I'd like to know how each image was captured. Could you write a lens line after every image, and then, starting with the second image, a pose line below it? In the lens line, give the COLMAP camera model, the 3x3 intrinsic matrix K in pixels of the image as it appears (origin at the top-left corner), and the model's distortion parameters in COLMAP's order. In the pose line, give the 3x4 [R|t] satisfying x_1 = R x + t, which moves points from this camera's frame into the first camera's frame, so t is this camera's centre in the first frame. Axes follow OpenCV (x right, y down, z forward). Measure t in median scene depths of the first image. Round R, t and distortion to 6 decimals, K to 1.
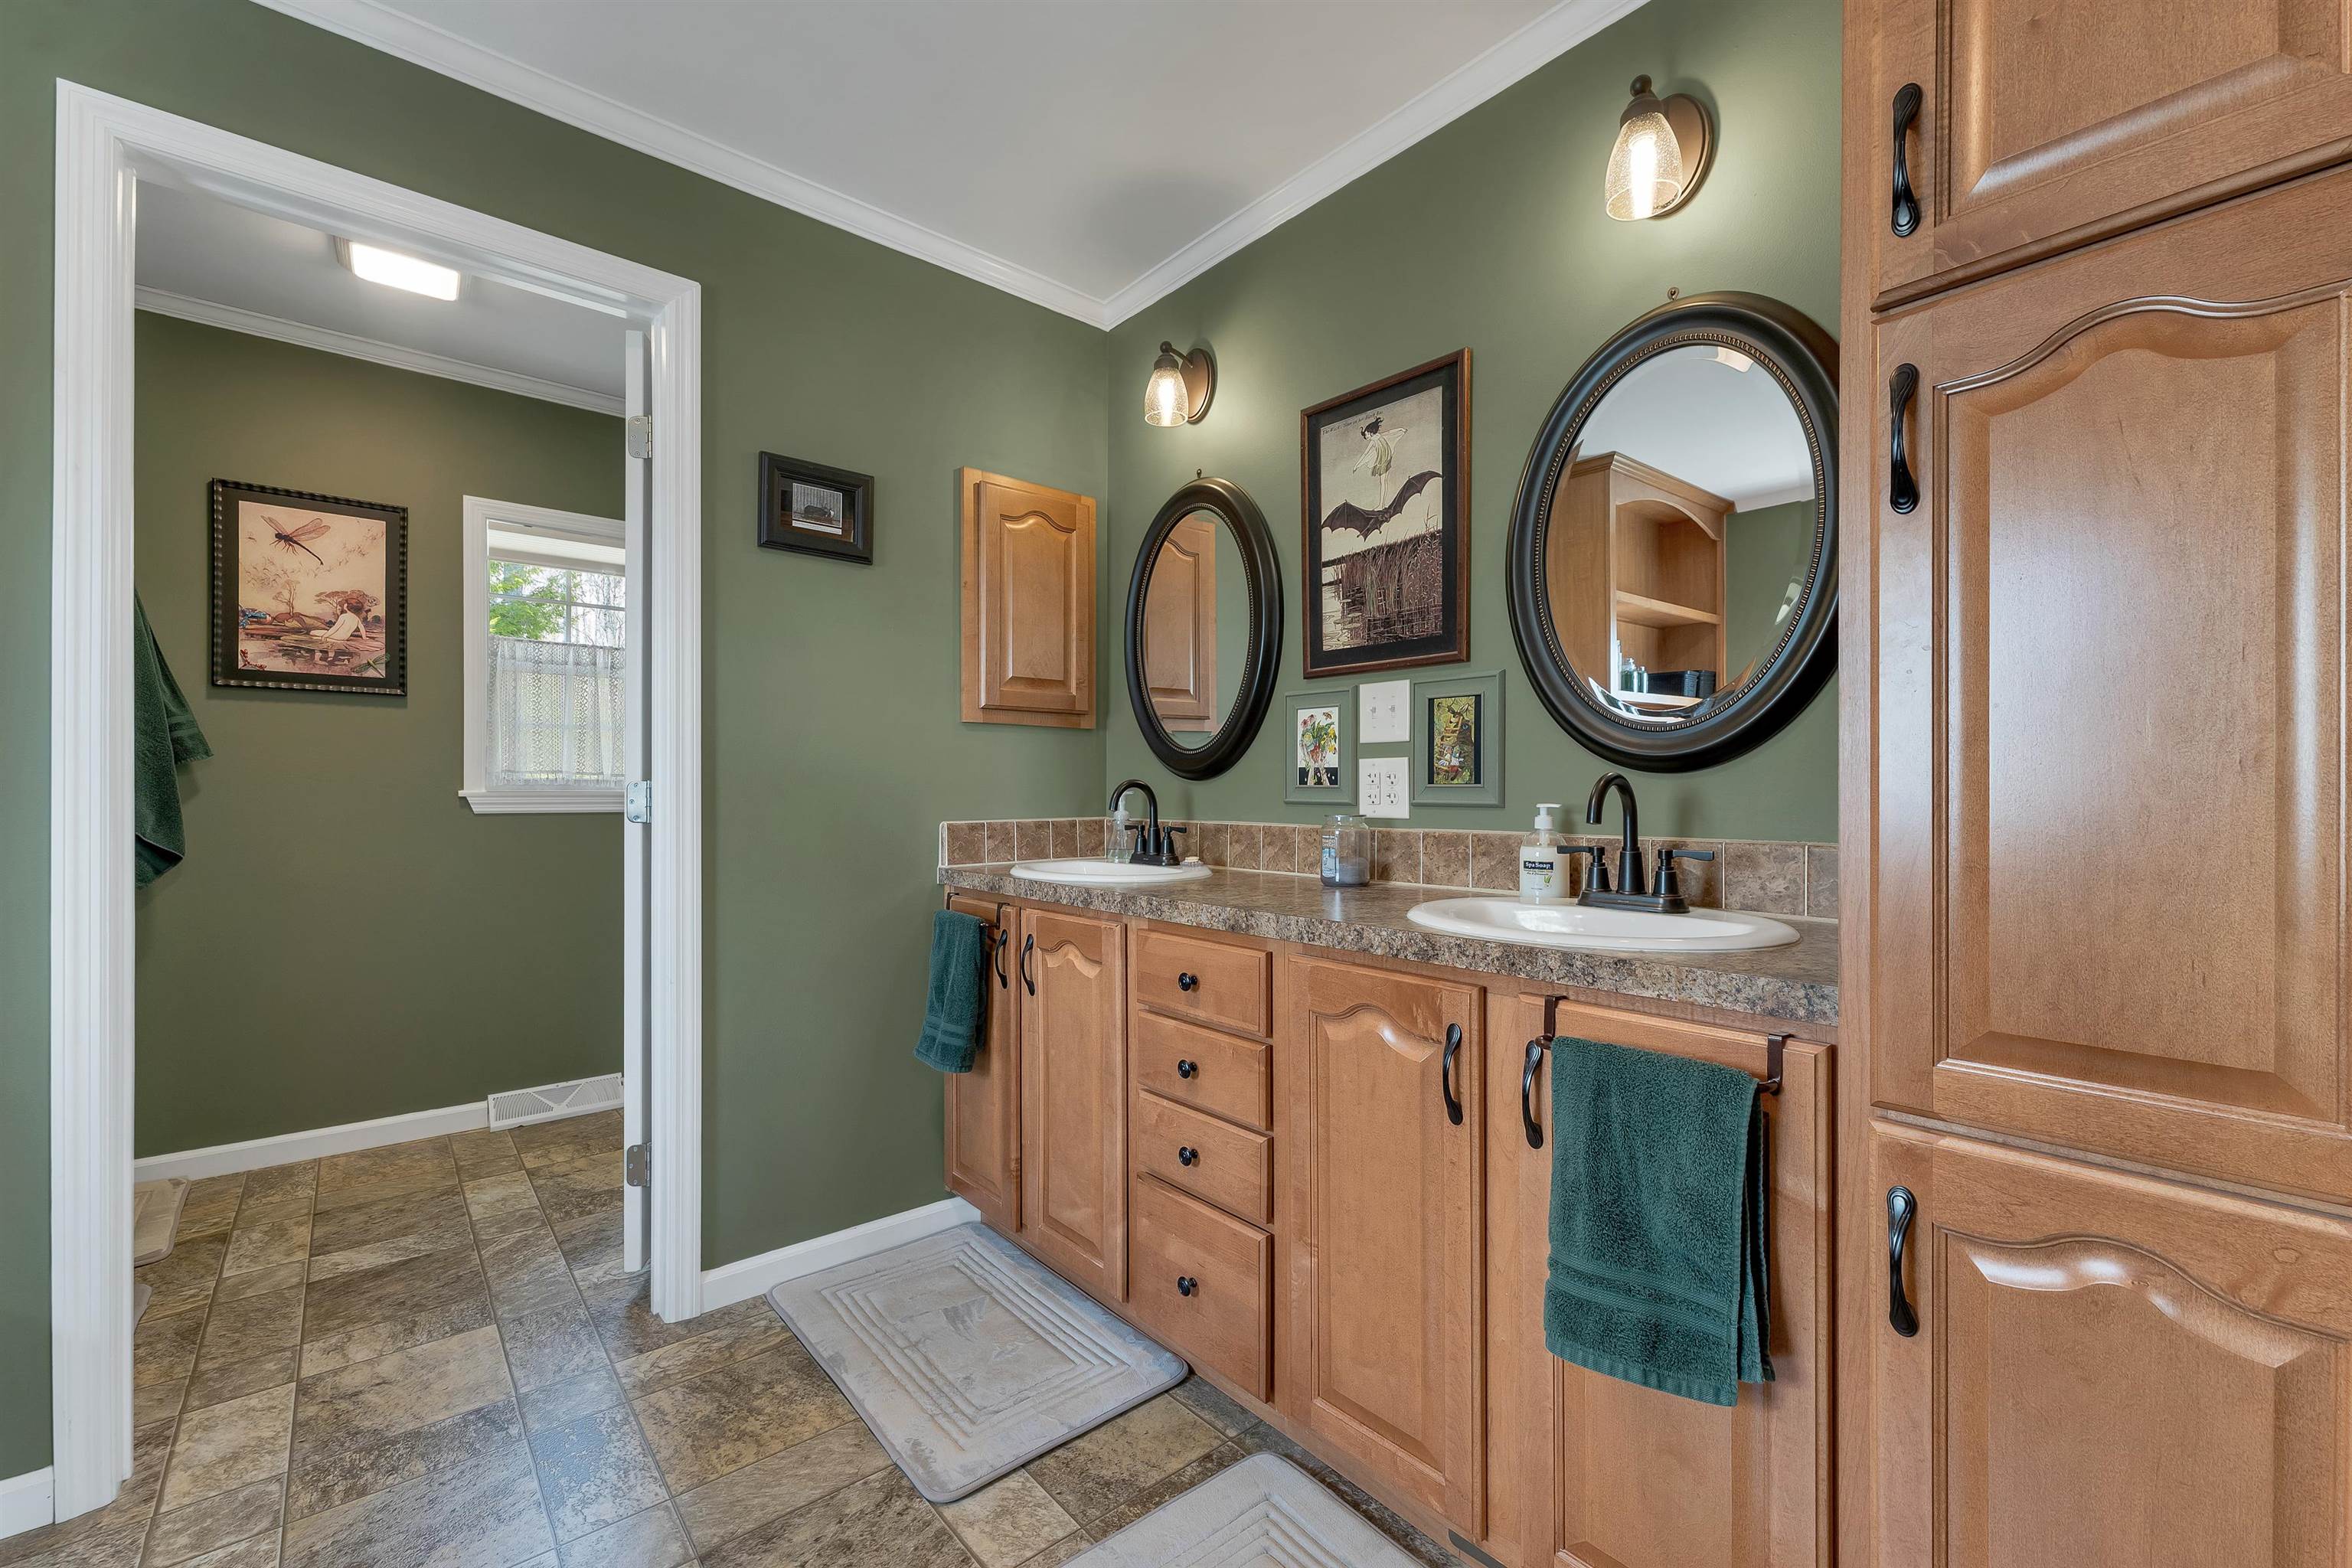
lens RADIAL K [[946.7, 0, 1179.3], [0, 946.7, 794.2], [0, 0, 1]] dist [-0.001711, -0.000745]
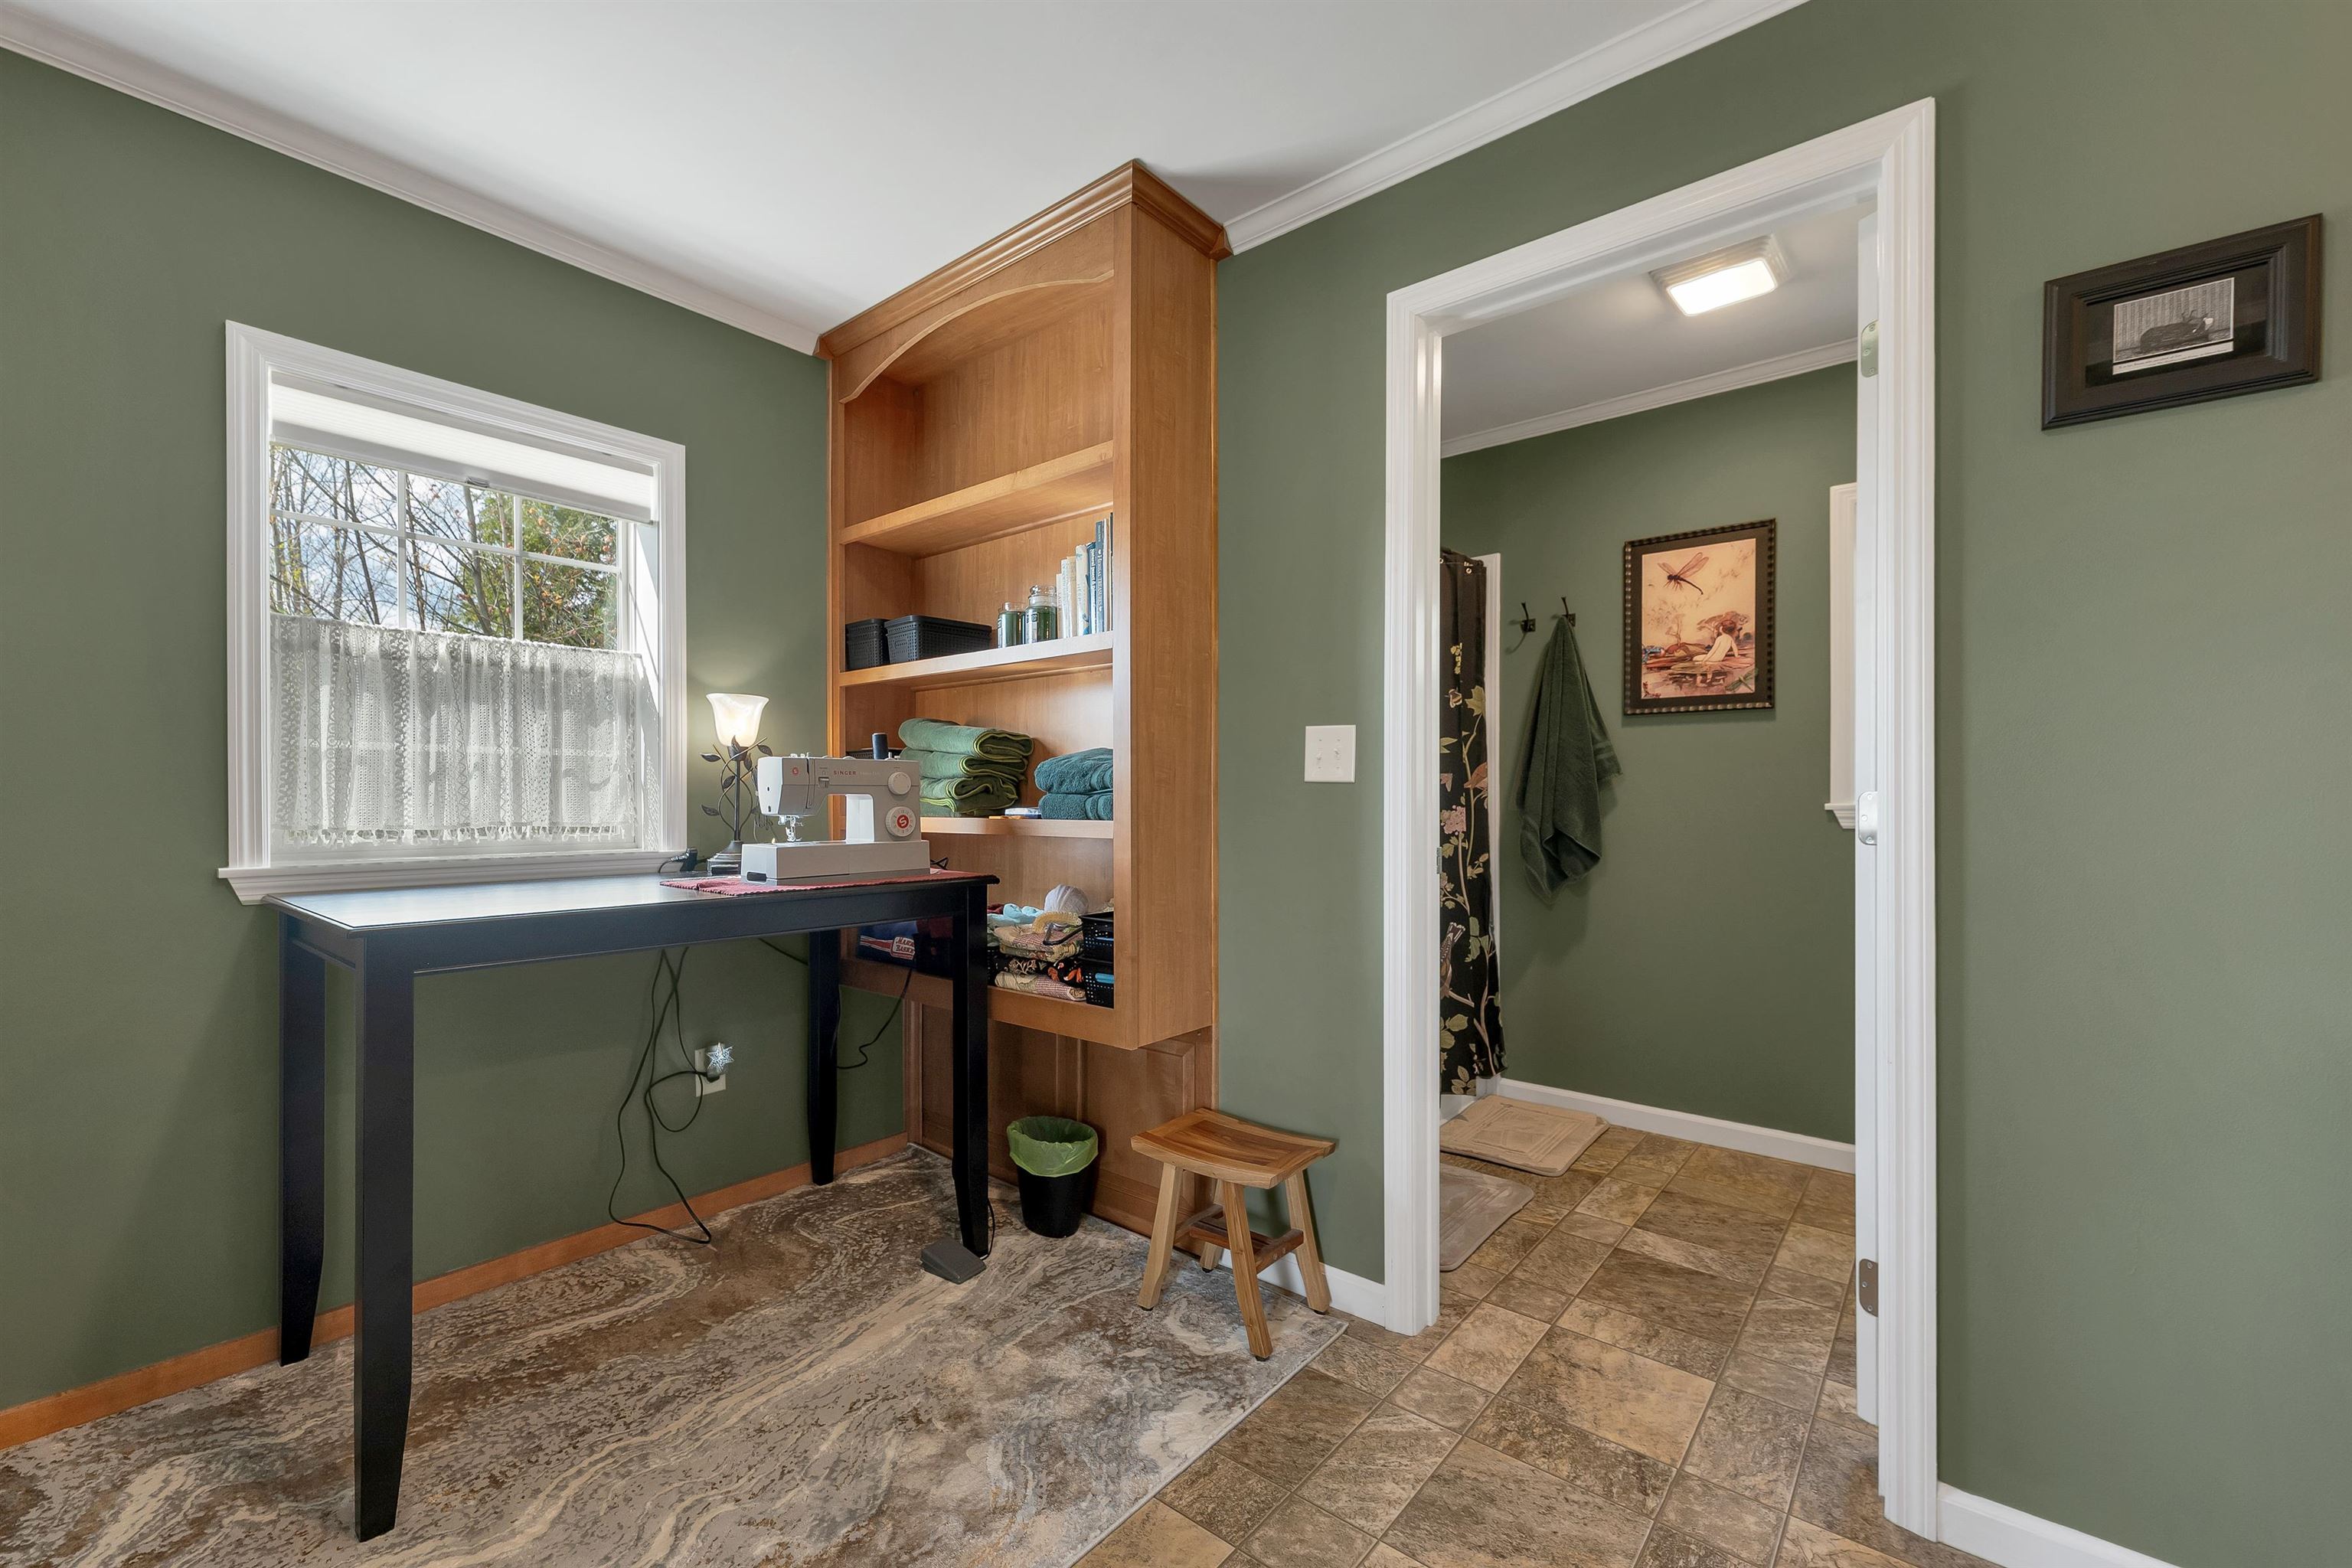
lens RADIAL K [[966.2, 0, 1171.6], [0, 966.2, 799.2], [0, 0, 1]] dist [0.000832, 0.000043]
pose [[0.163670, -0.003393, -0.986509, 0.083806], [-0.004450, 0.999981, -0.004177, -0.001193], [0.986505, 0.005074, 0.163652, 0.219893]]
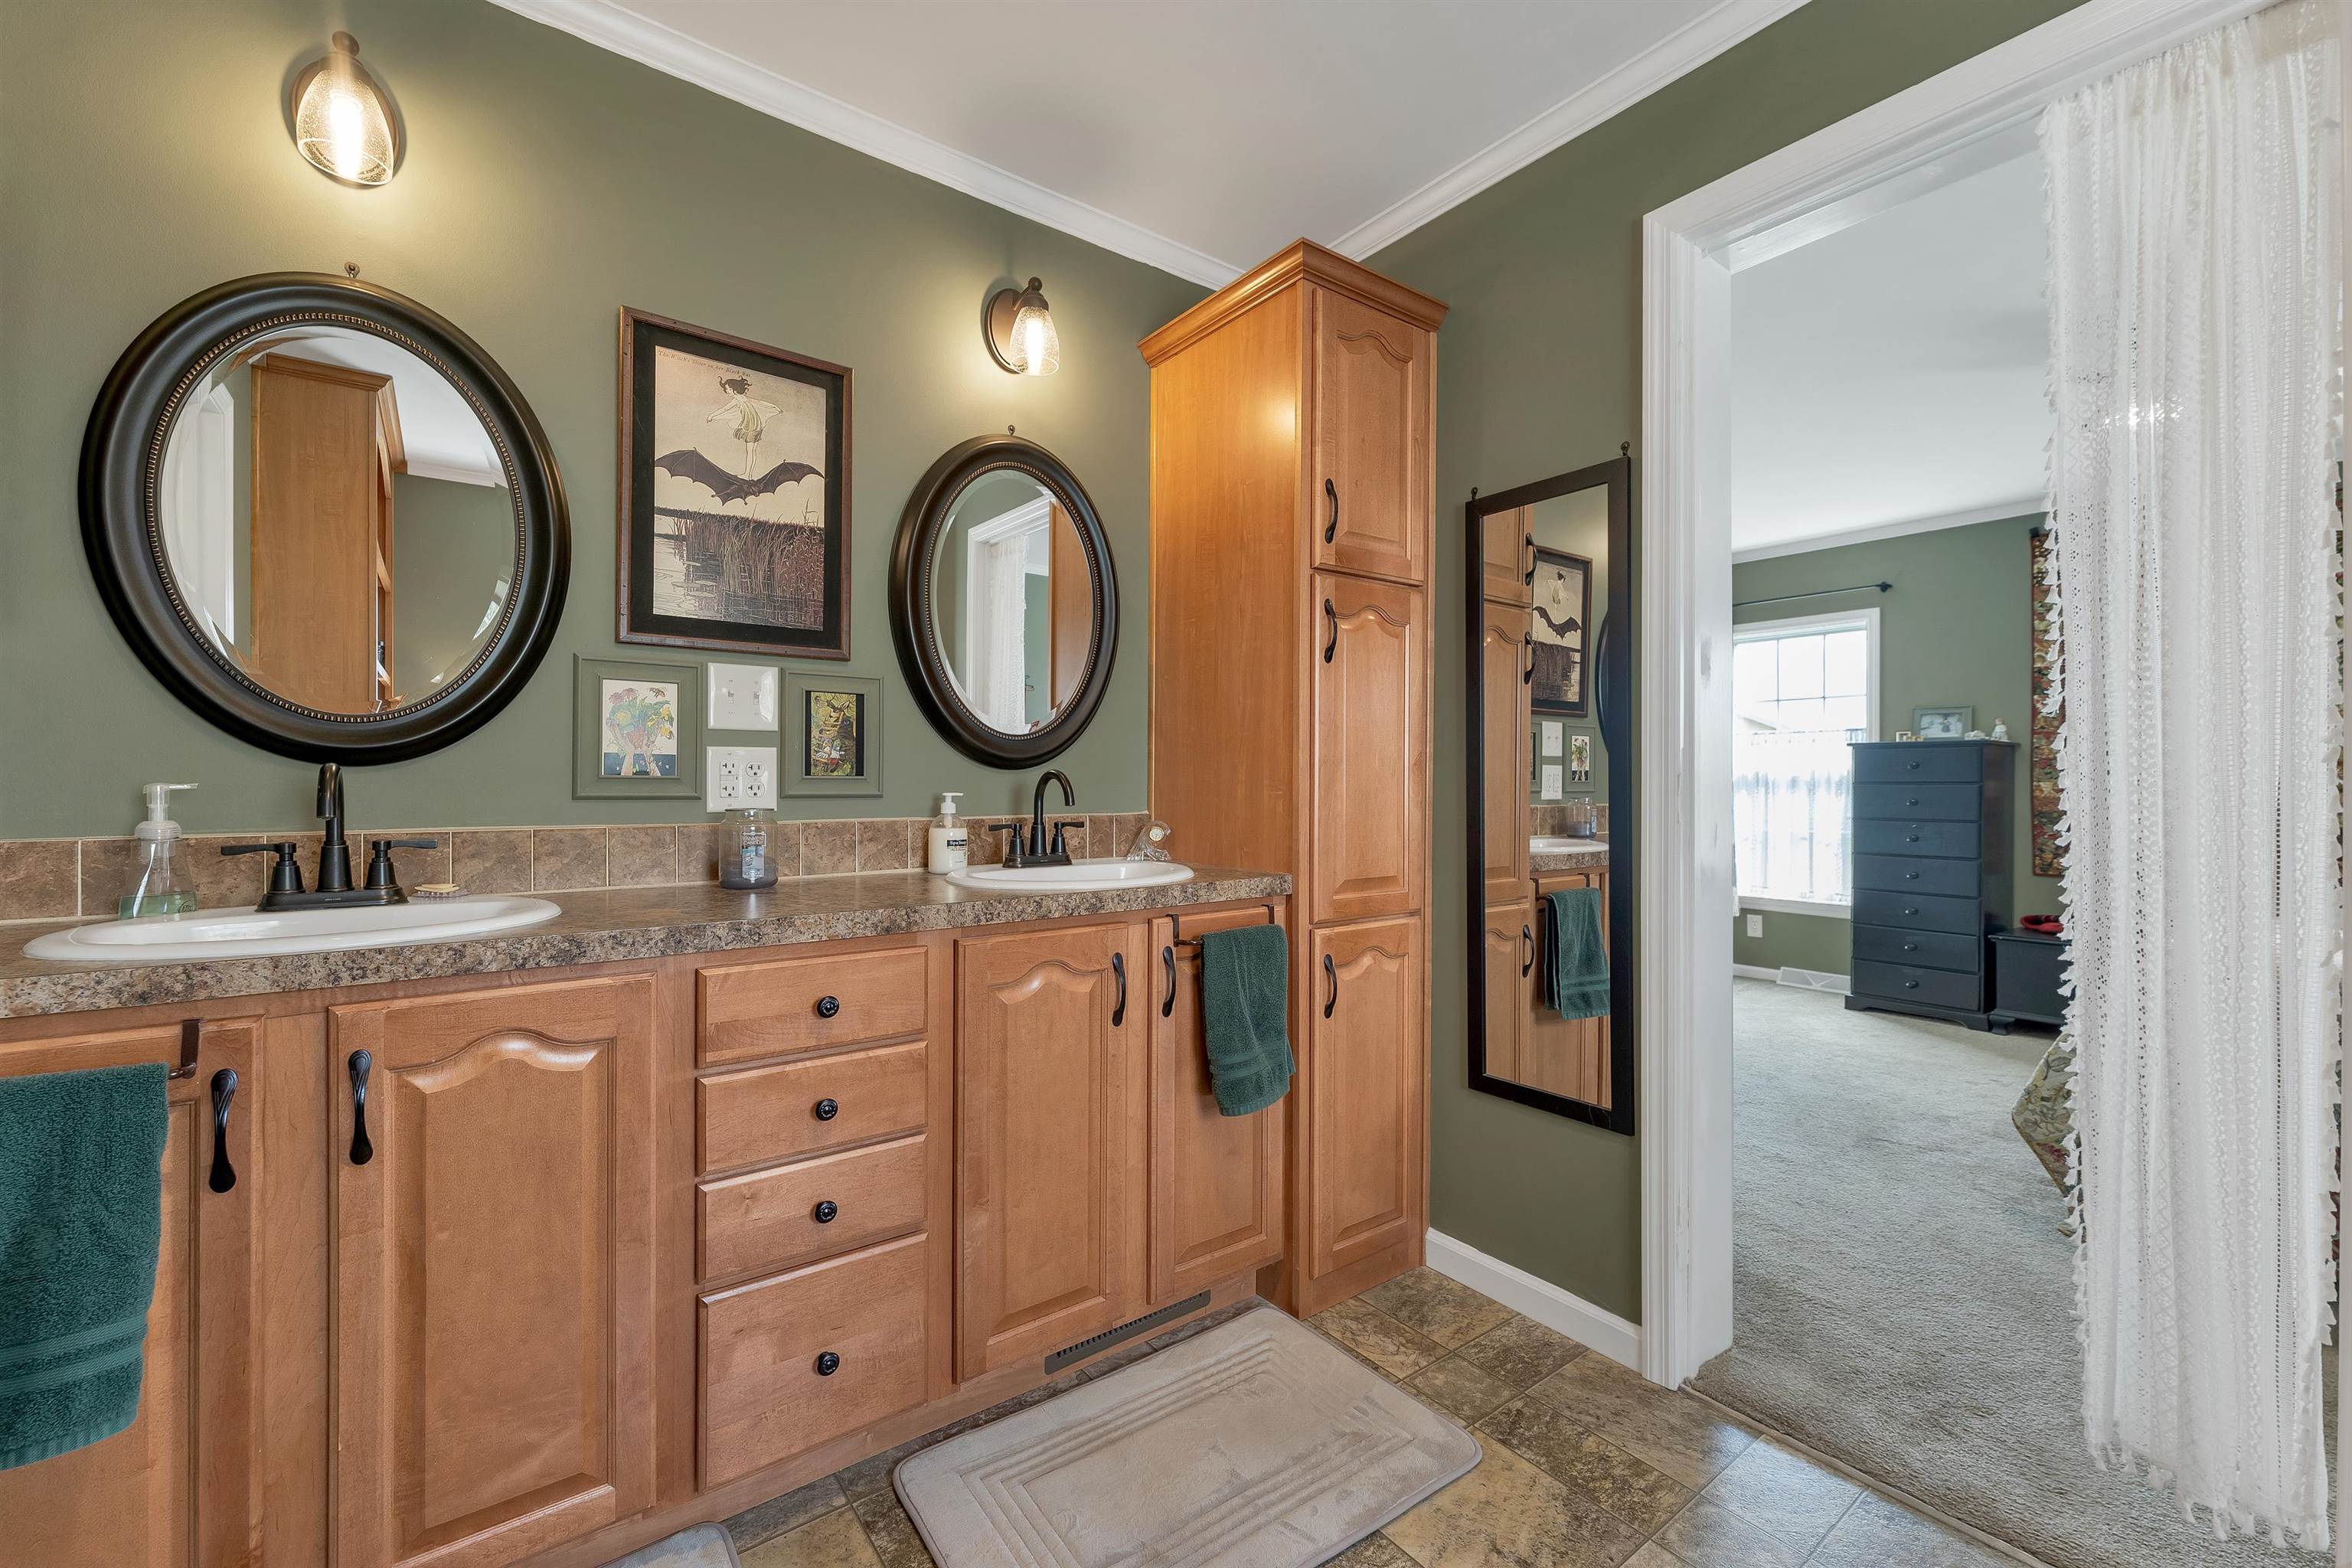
lens RADIAL K [[972.2, 0, 1176.0], [0, 972.2, 784.0], [0, 0, 1]] dist [-0.016152, 0.038451]
pose [[0.074756, -0.007470, 0.997174, -1.030547], [-0.000300, 0.999972, 0.007514, -0.013479], [-0.997202, -0.000861, 0.074751, 0.741611]]
